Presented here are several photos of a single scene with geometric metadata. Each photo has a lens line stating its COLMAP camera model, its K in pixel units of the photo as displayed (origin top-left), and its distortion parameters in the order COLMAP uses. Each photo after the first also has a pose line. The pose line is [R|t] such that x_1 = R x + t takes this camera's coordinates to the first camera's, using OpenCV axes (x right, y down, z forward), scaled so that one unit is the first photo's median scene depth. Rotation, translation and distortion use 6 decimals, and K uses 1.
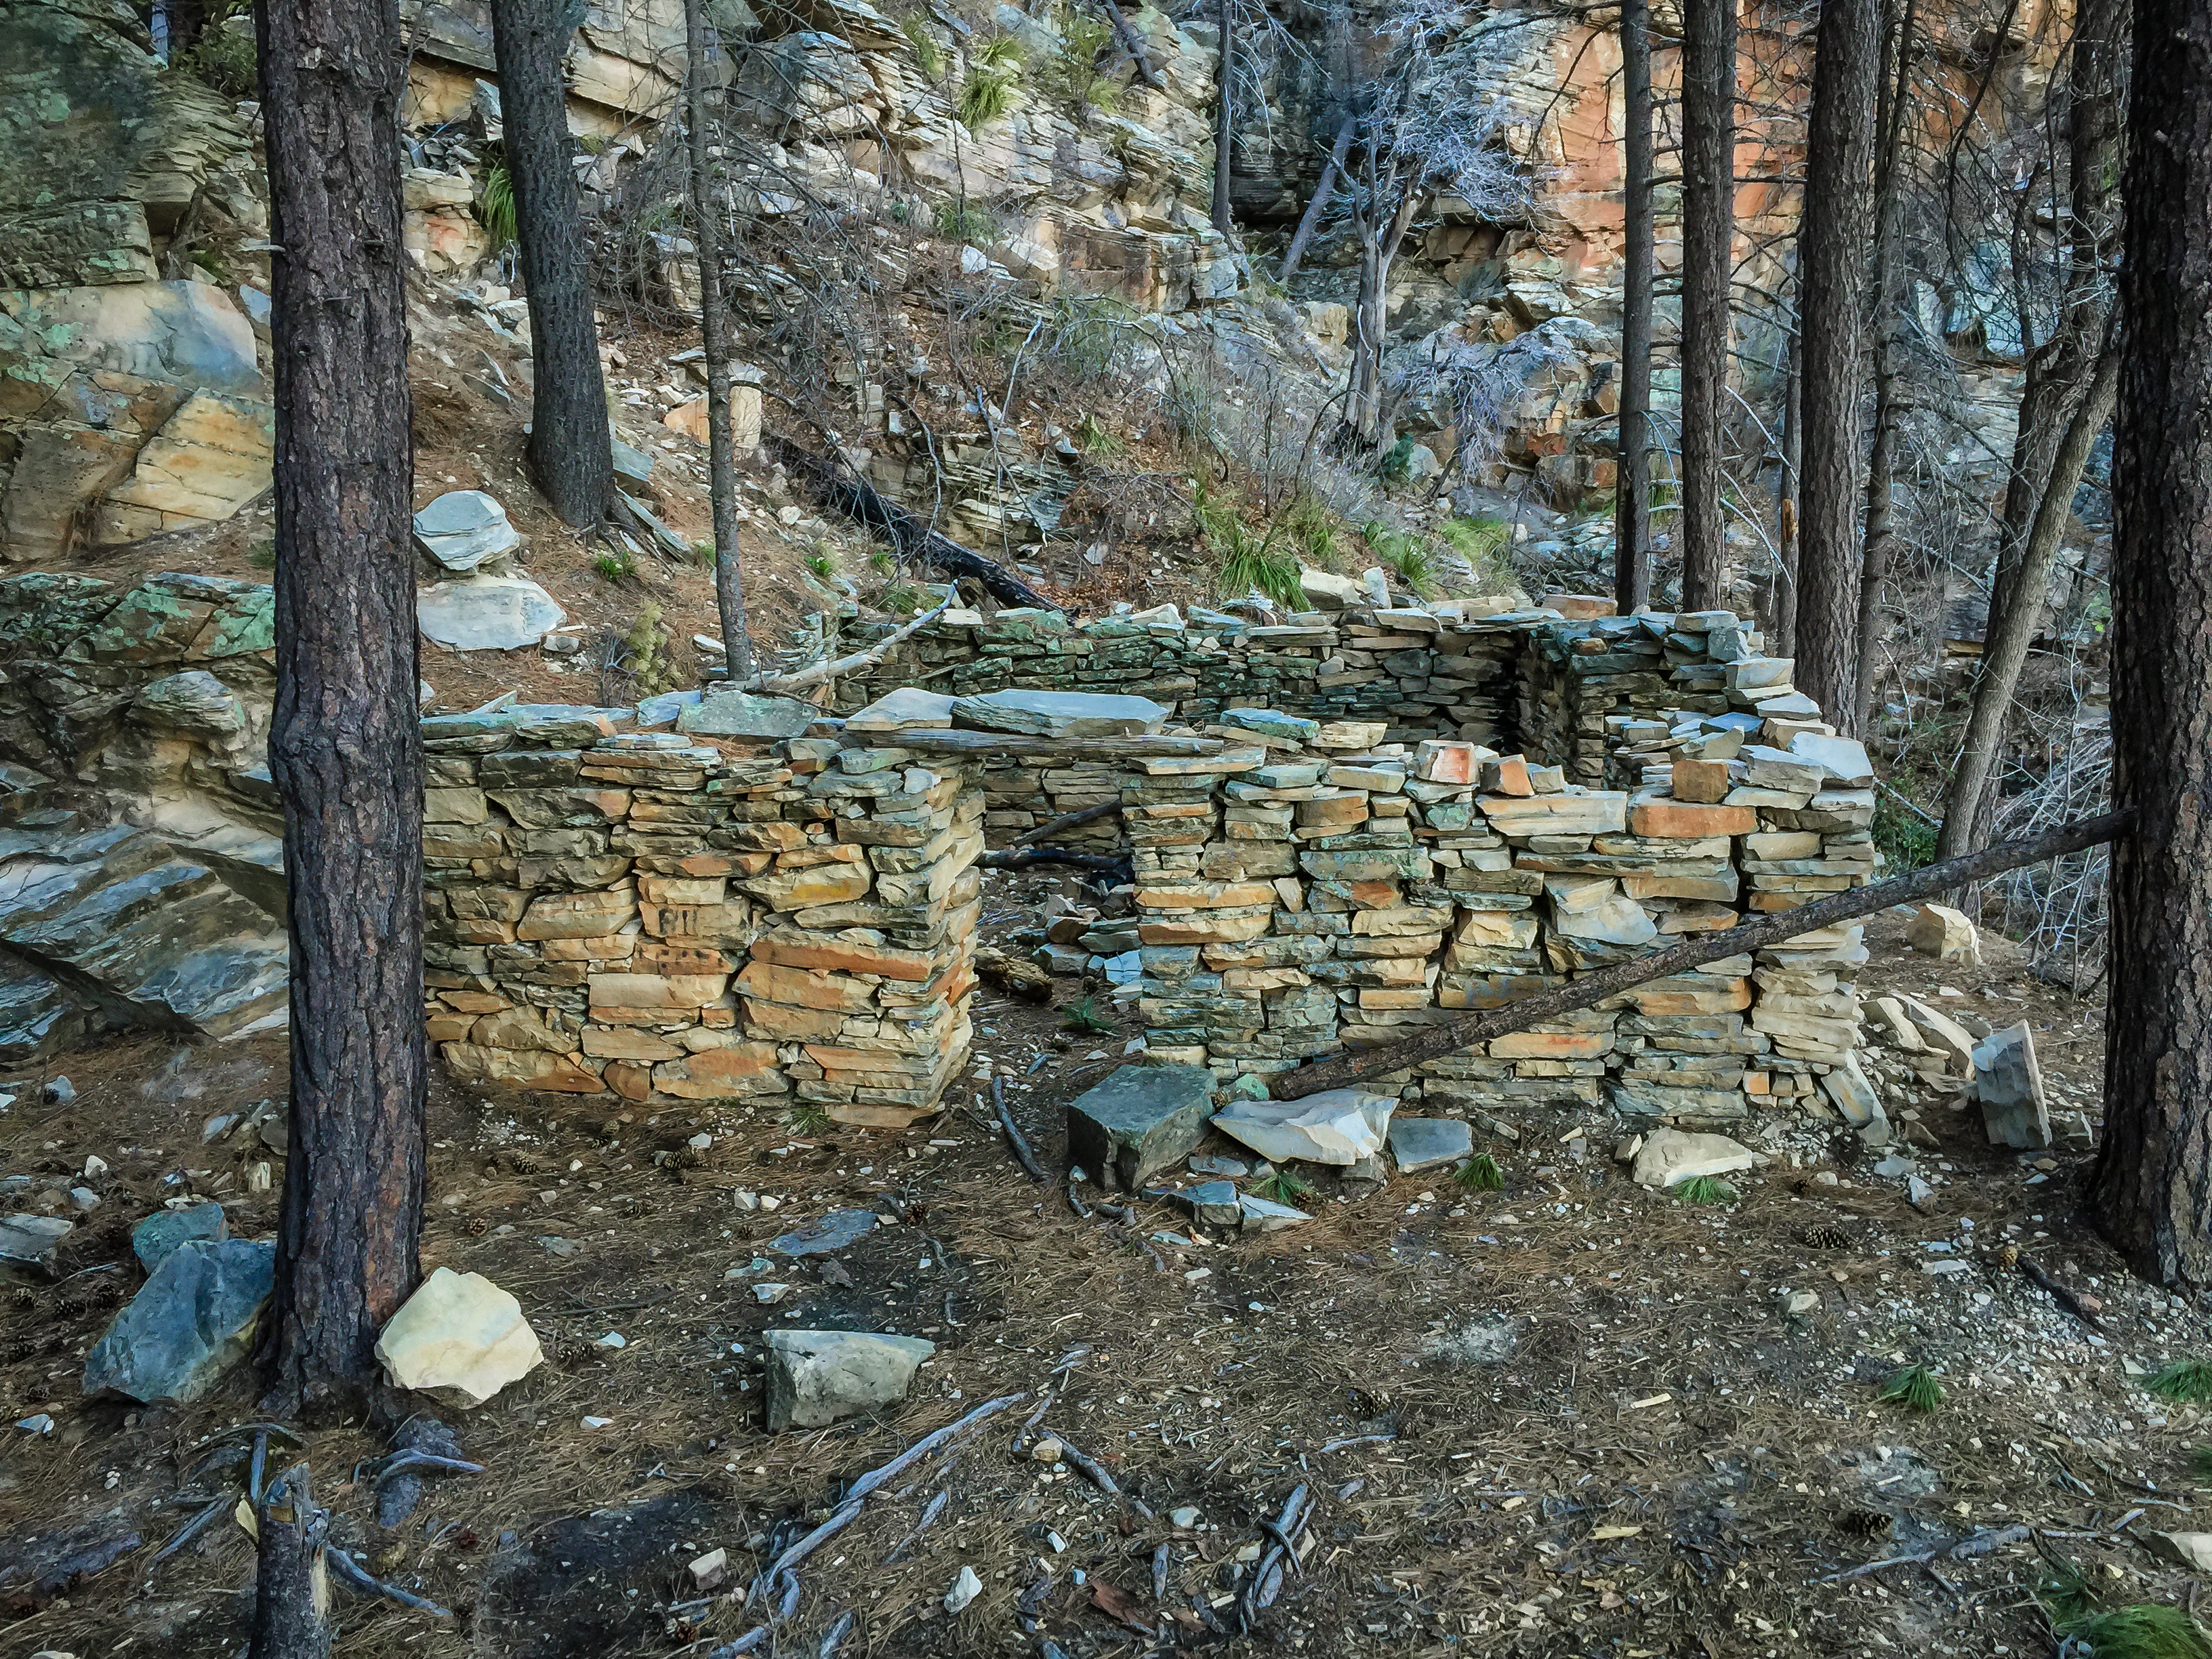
lens RADIAL K [[1908.9, 0, 1107.7], [0, 1908.9, 791.2], [0, 0, 1]] dist [0.000442, 0.004058]
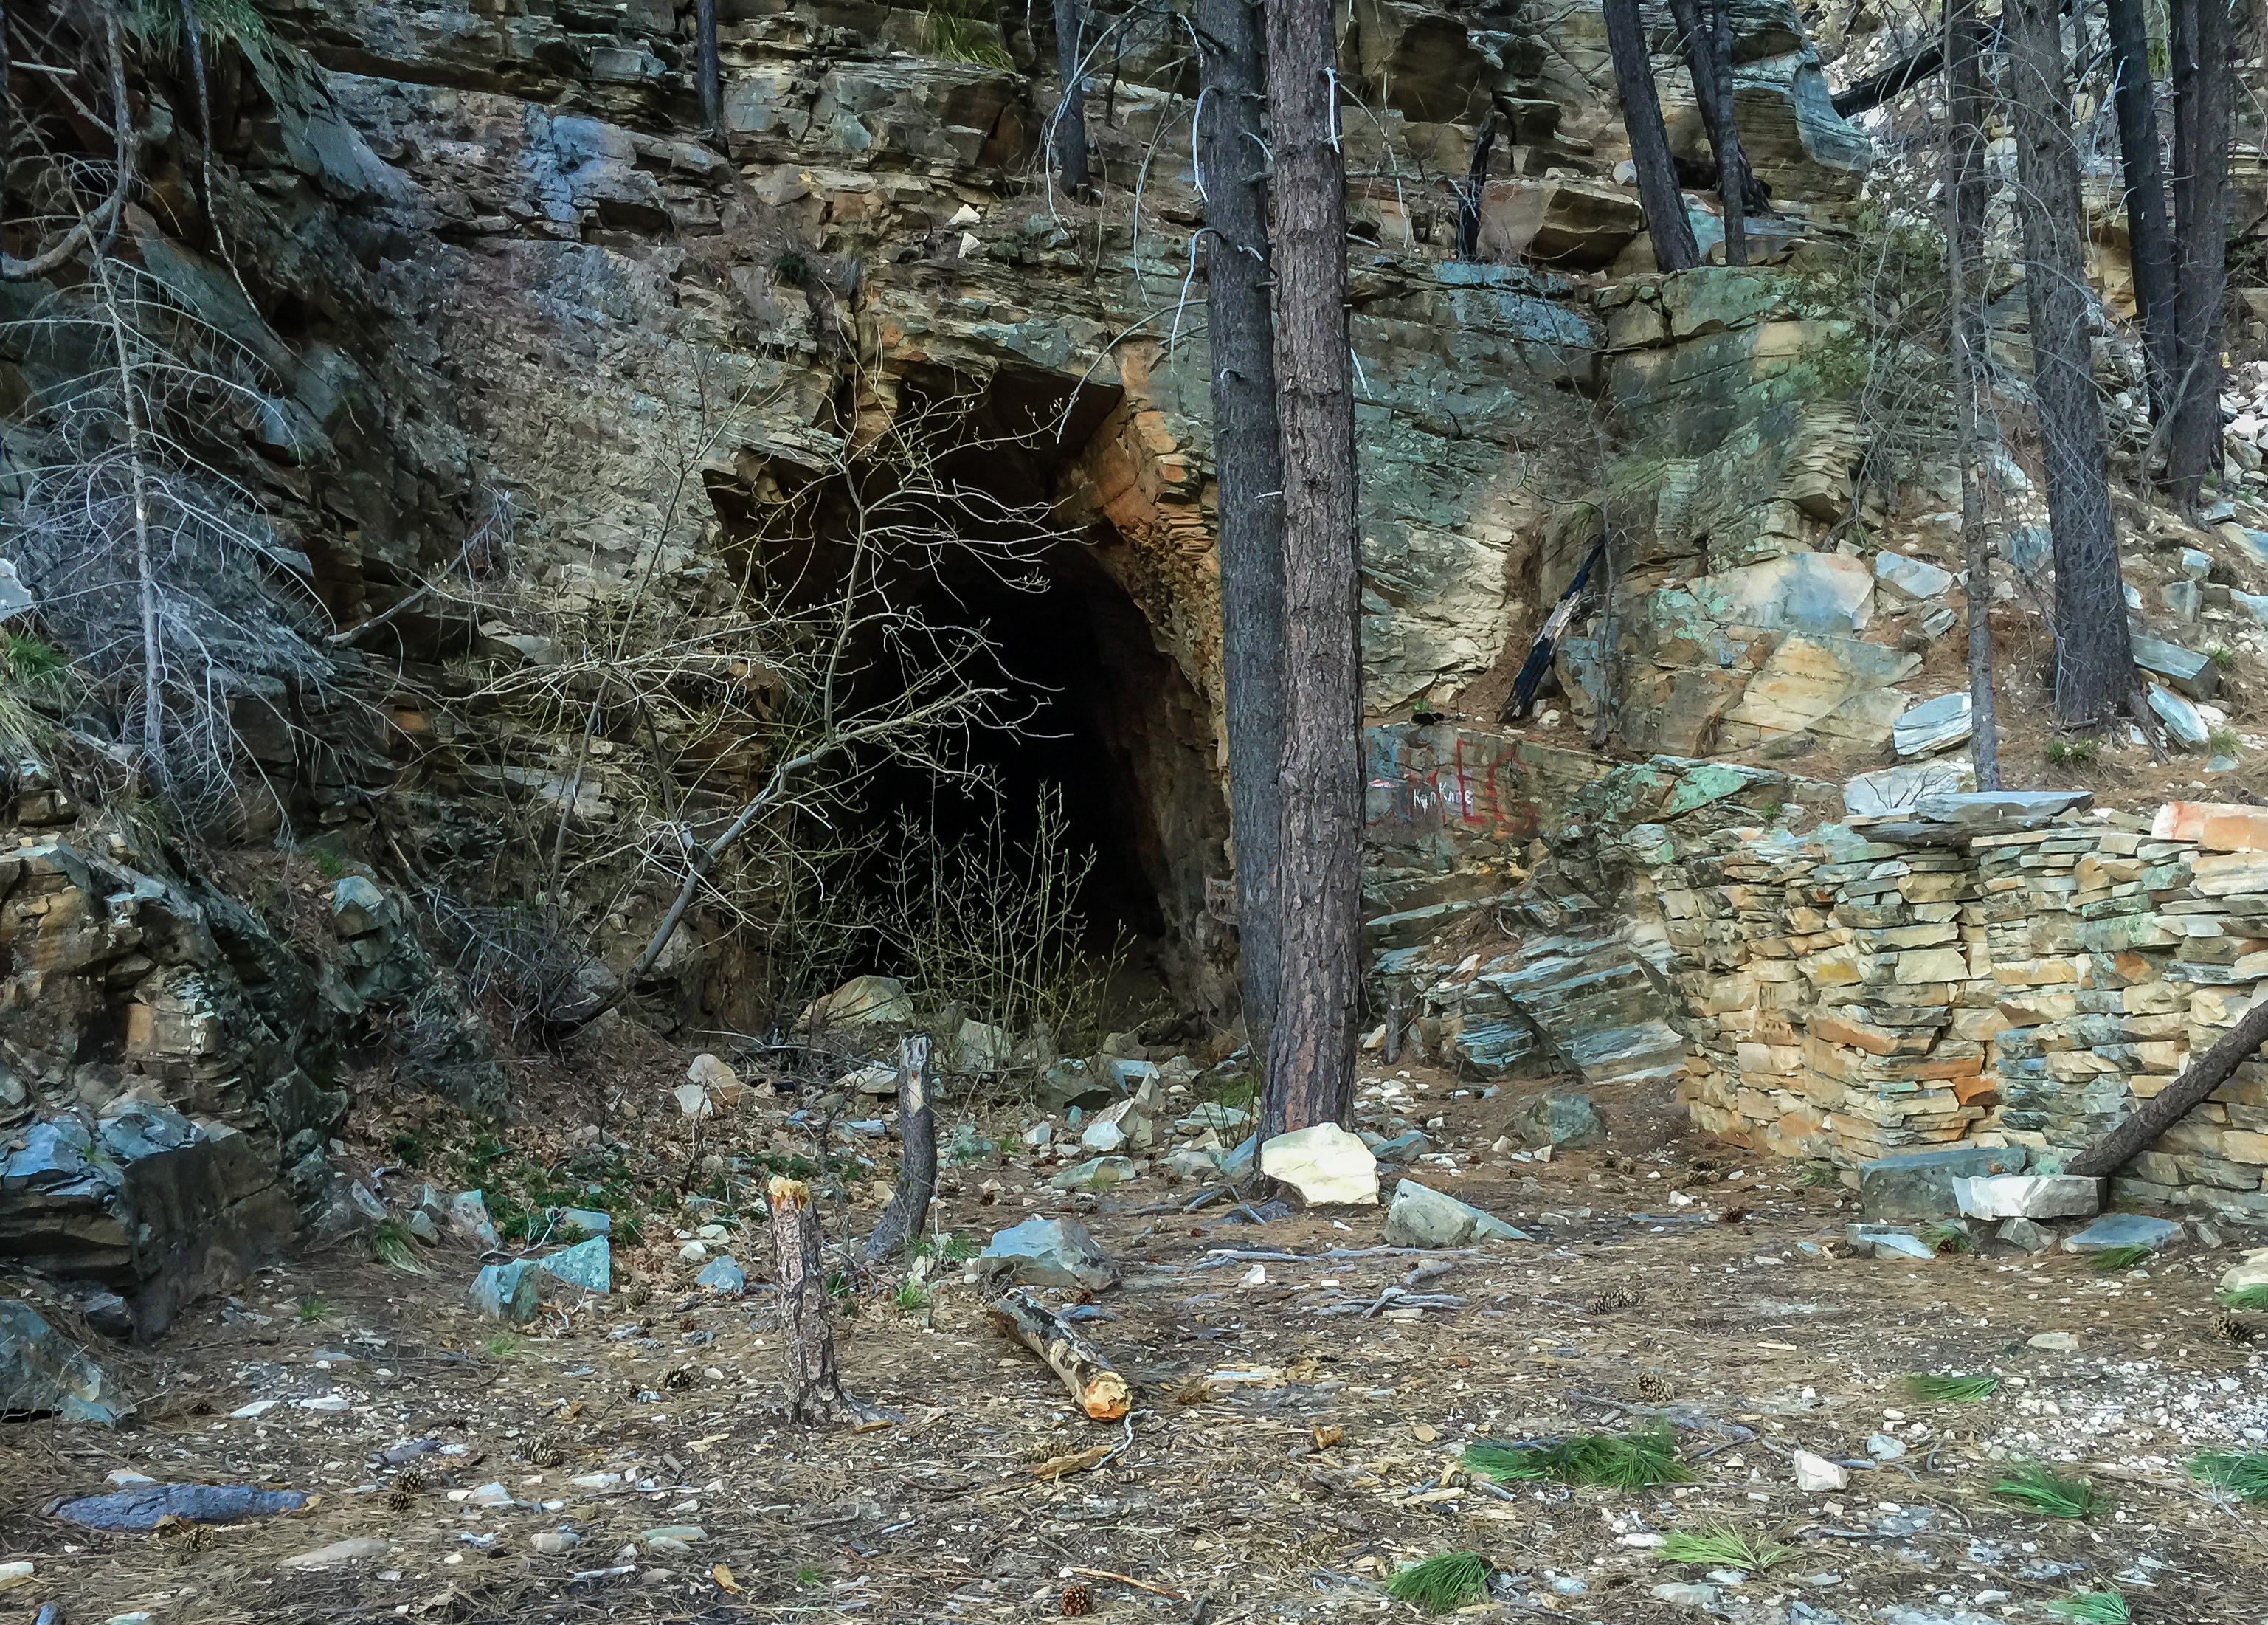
lens RADIAL K [[1969.9, 0, 1134.0], [0, 1969.9, 812.5], [0, 0, 1]] dist [0.003394, -0.000509]
pose [[0.372988, -0.031848, -0.927289, 0.679897], [-0.141891, 0.985697, -0.090928, 0.108198], [0.916923, 0.165489, 0.363134, 0.150256]]
